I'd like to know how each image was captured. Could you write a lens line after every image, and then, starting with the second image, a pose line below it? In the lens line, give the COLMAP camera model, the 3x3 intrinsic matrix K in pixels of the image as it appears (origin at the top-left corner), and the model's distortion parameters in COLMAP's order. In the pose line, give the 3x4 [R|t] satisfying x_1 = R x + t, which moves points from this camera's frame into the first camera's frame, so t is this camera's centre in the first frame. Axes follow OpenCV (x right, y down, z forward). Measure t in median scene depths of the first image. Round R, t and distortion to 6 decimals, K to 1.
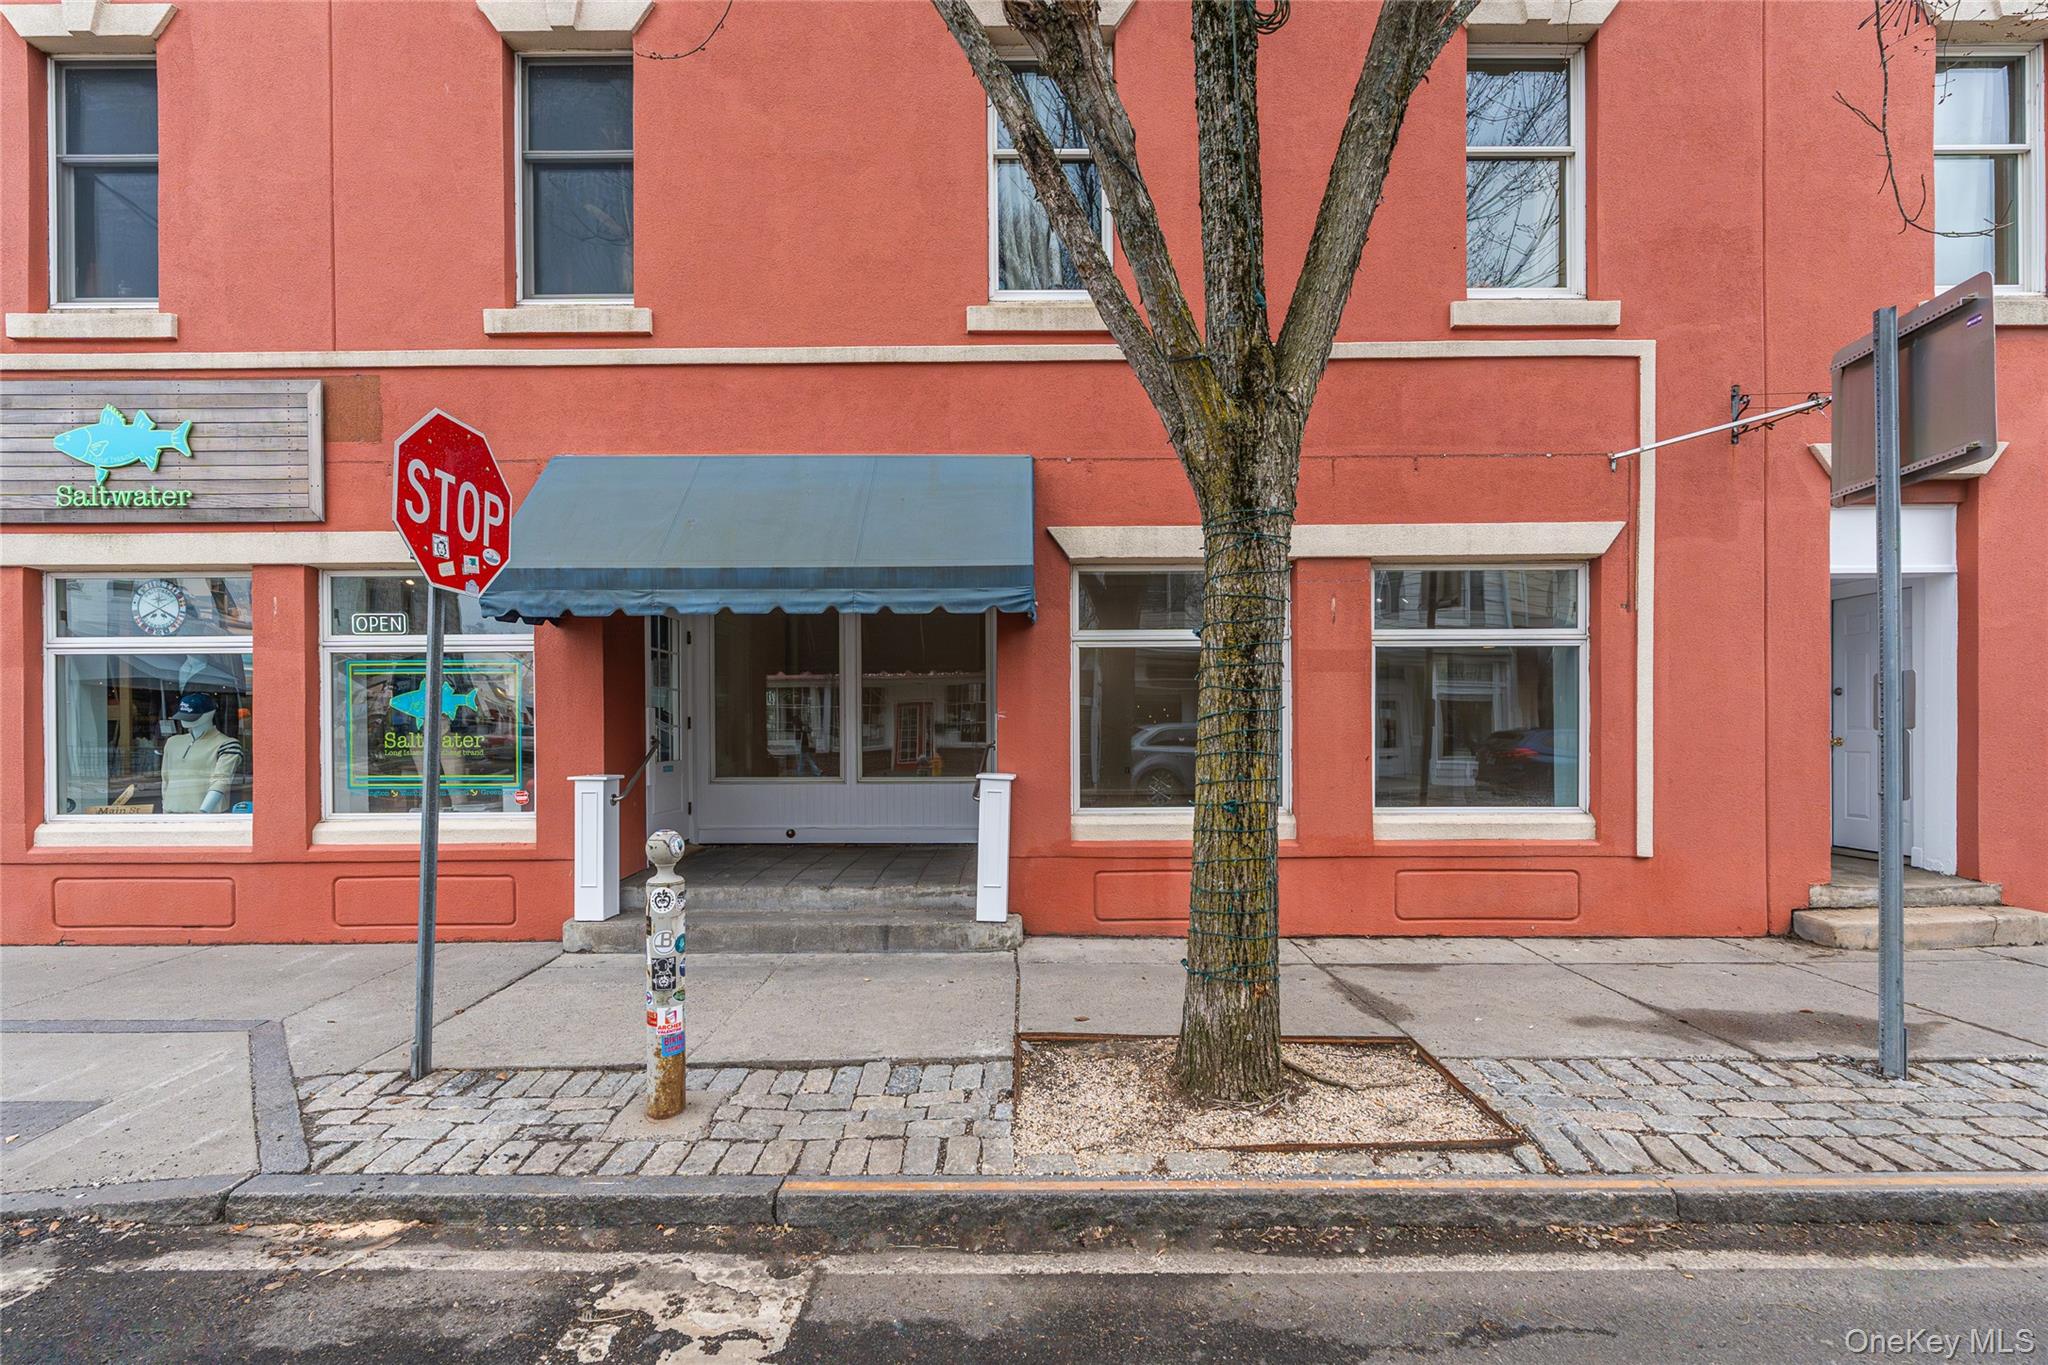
lens RADIAL K [[853.7, 0, 1022.1], [0, 853.7, 733.2], [0, 0, 1]] dist [0.000134, -0.000136]
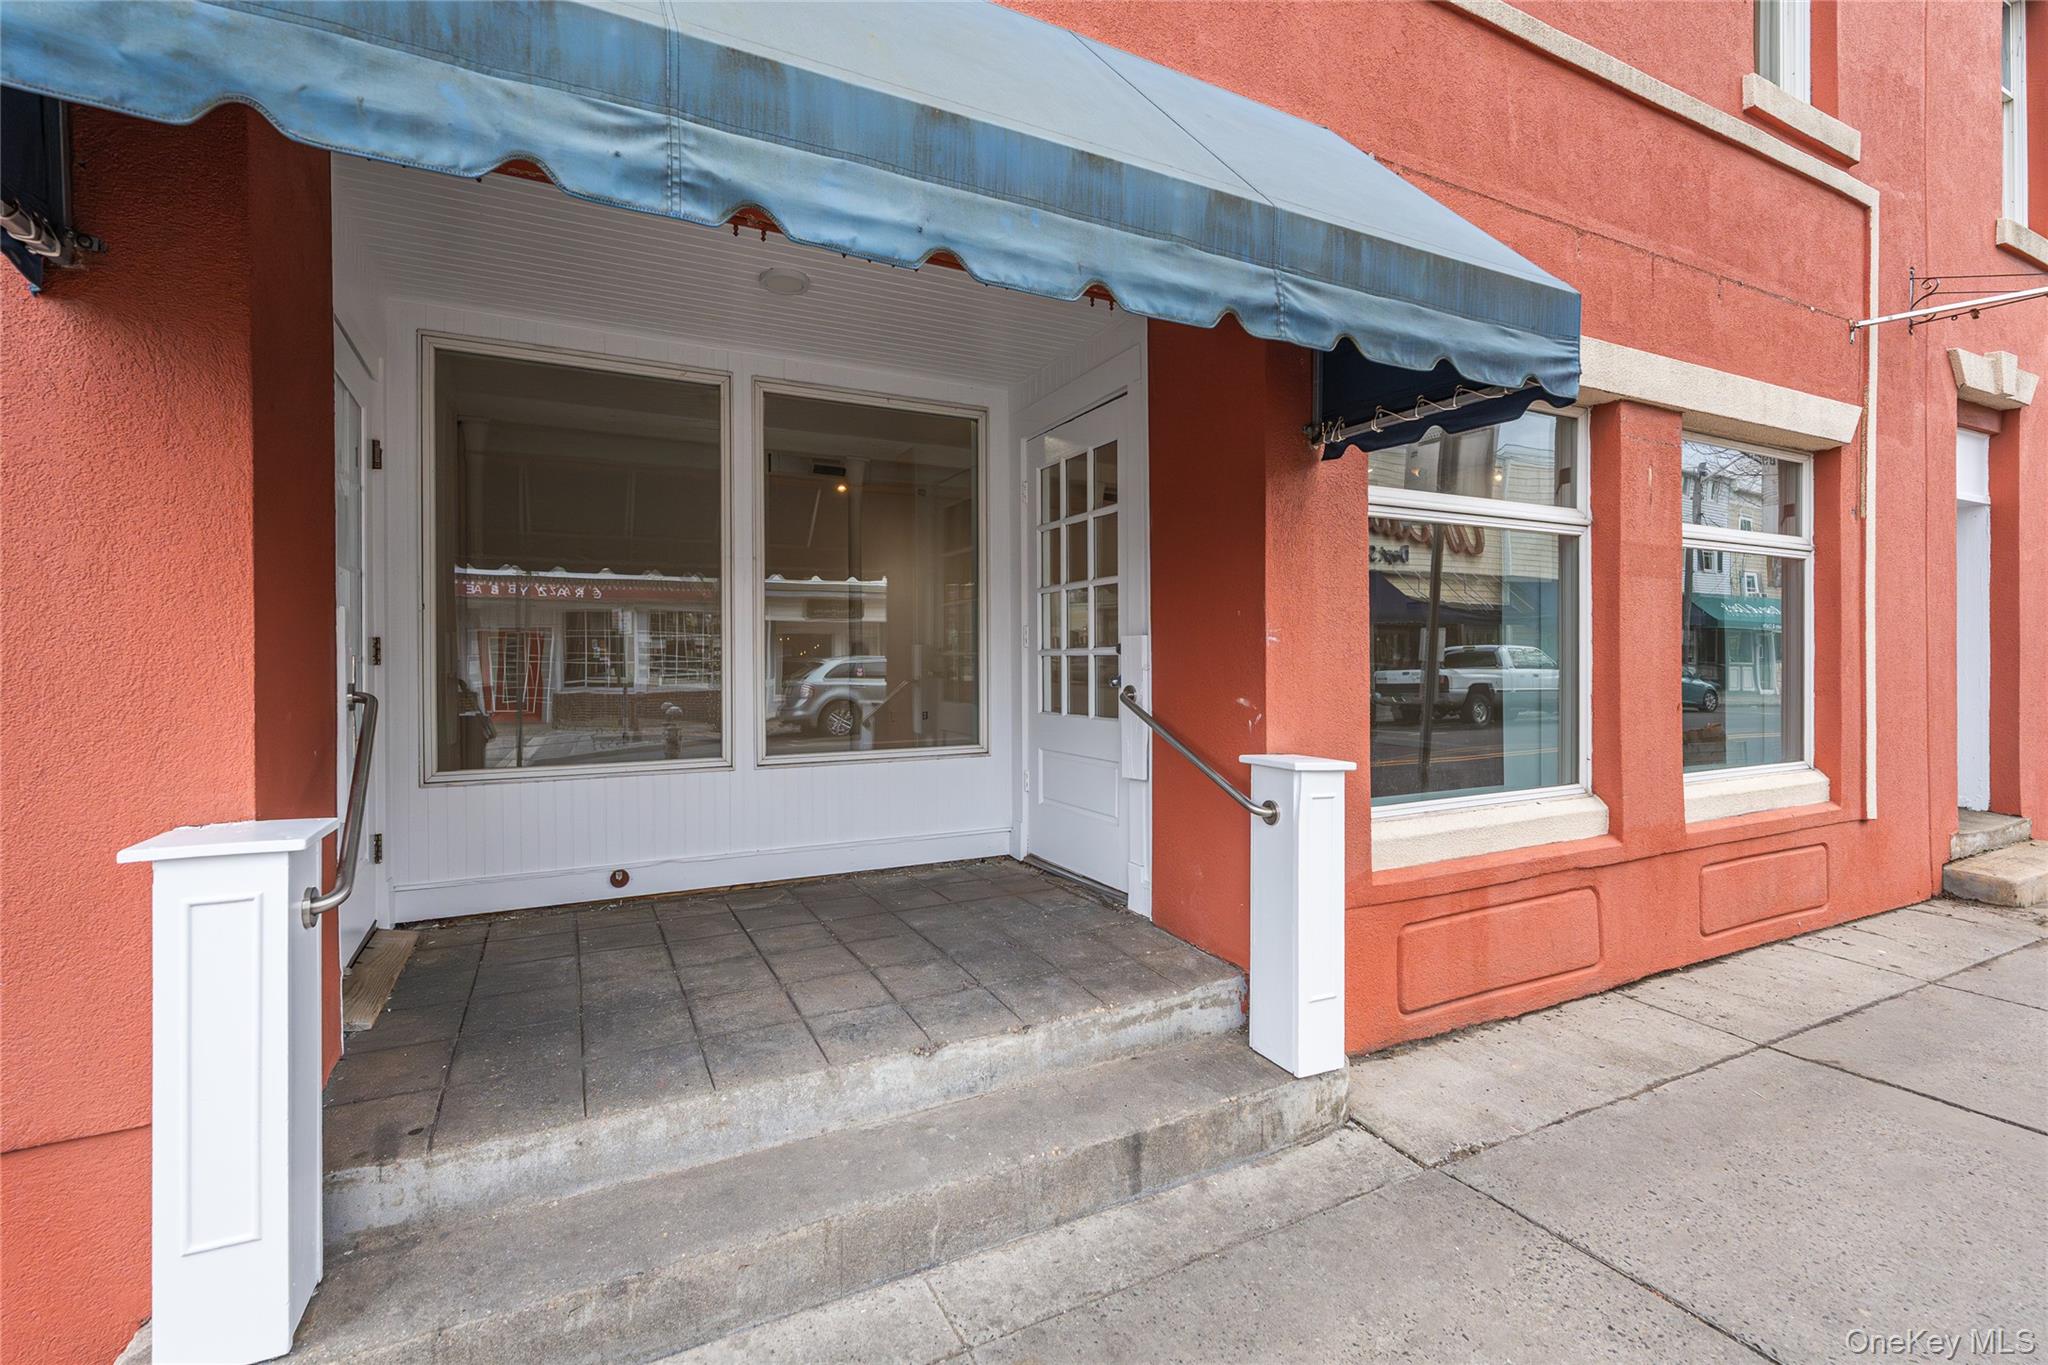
lens RADIAL K [[852.8, 0, 986.8], [0, 852.8, 663.2], [0, 0, 1]] dist [0.000322, -0.000064]
pose [[0.902118, -0.001685, 0.431486, -0.390200], [0.002703, 0.999995, -0.001747, -0.005955], [-0.431480, 0.002742, 0.902118, 0.626276]]
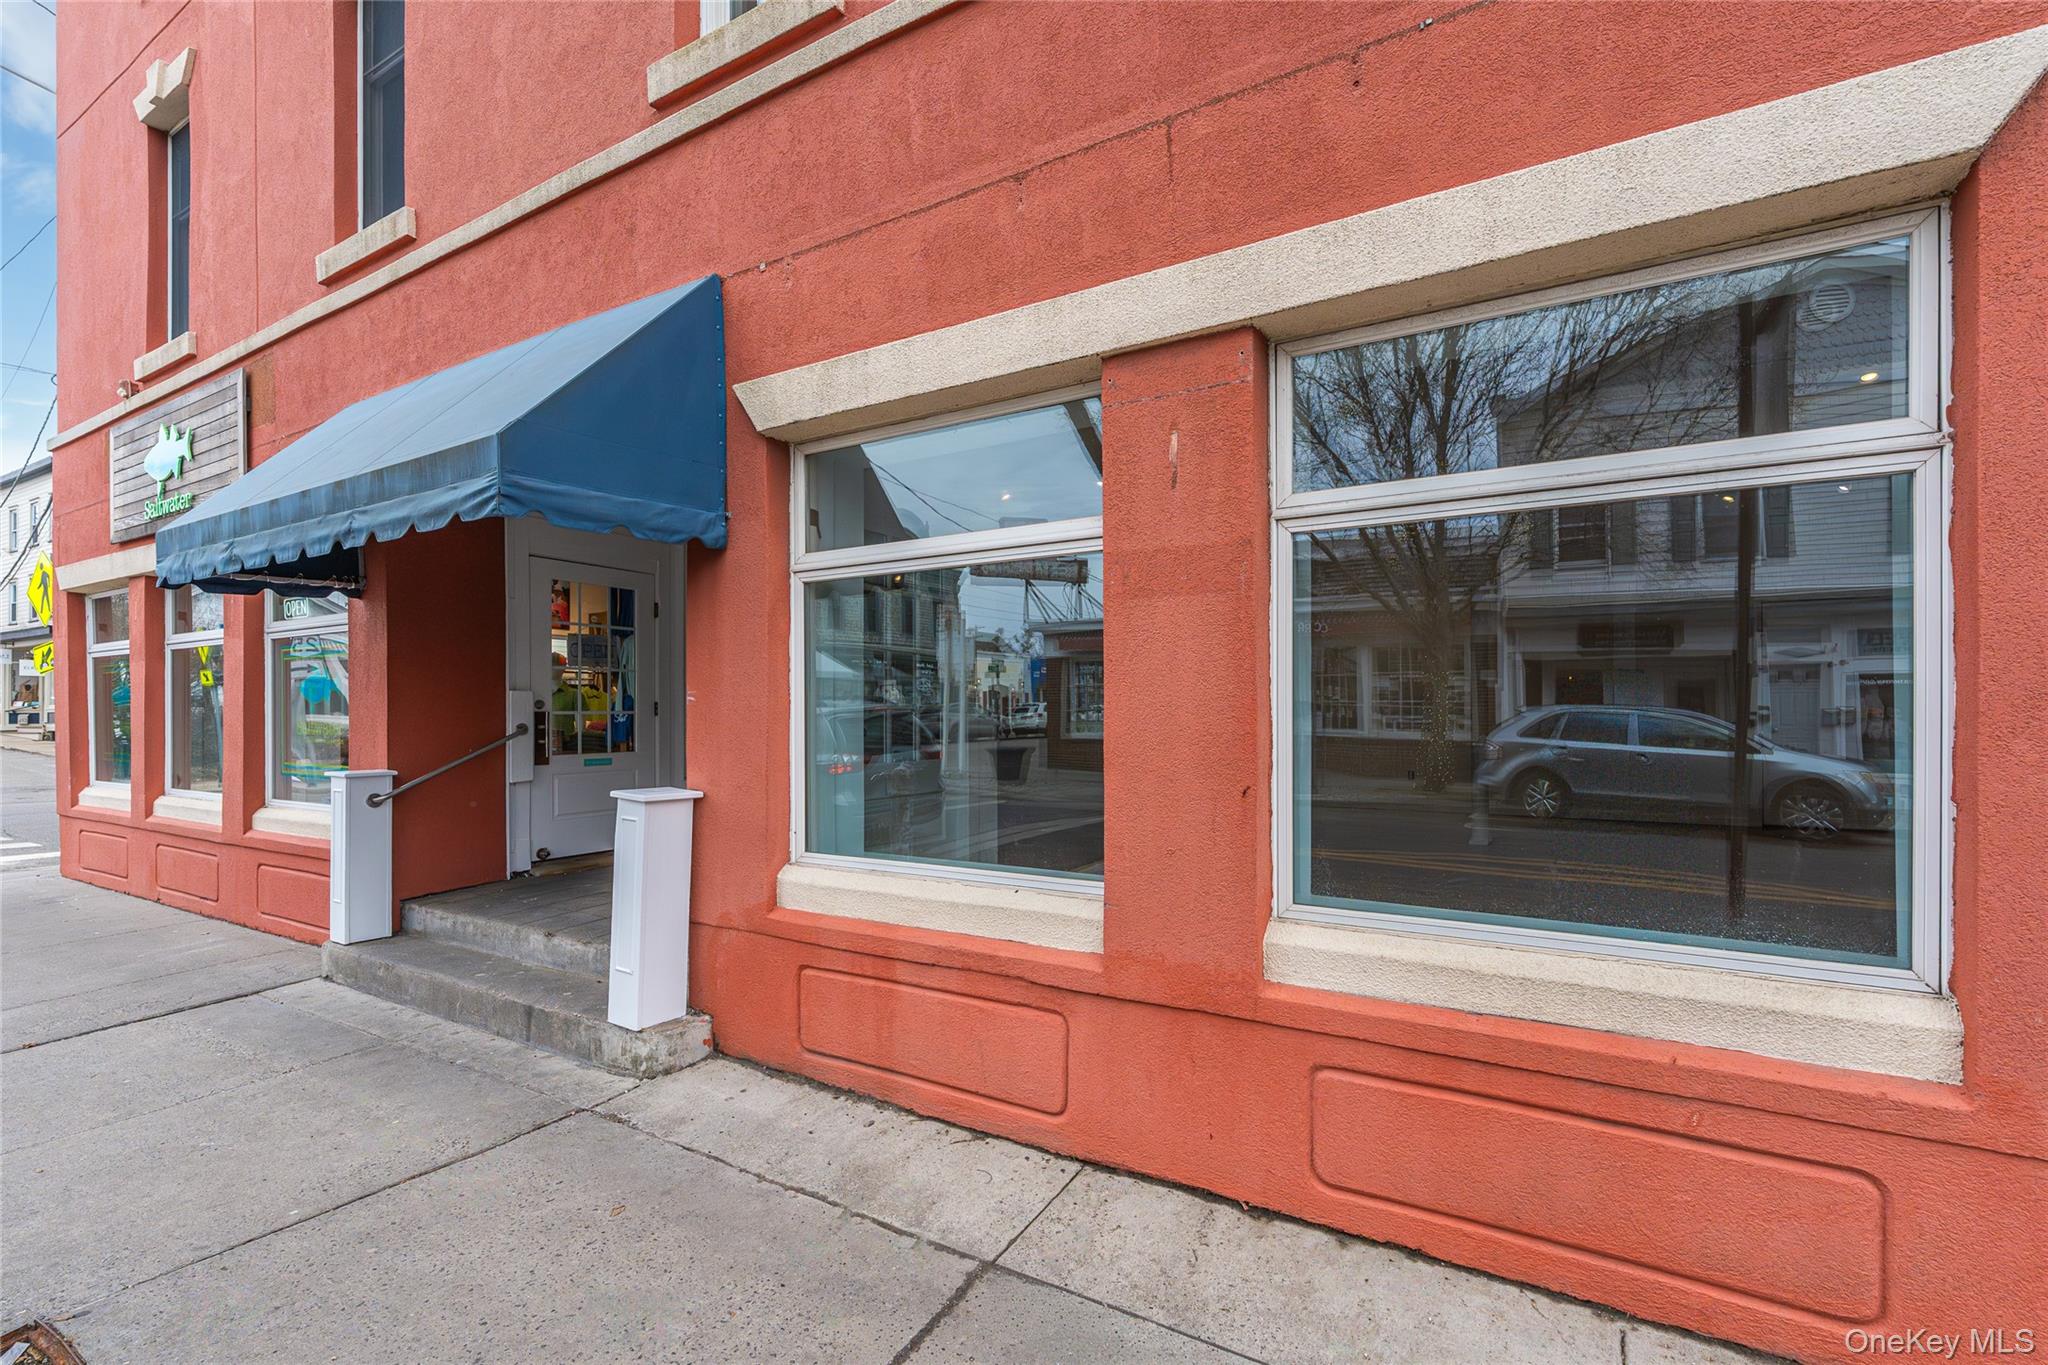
lens RADIAL K [[874.8, 0, 1099.9], [0, 874.8, 712.1], [0, 0, 1]] dist [-0.000237, -0.000146]
pose [[0.878133, 0.001924, -0.478413, 0.553908], [-0.003324, 0.999992, -0.002080, -0.009639], [0.478405, 0.003417, 0.878132, 0.578450]]
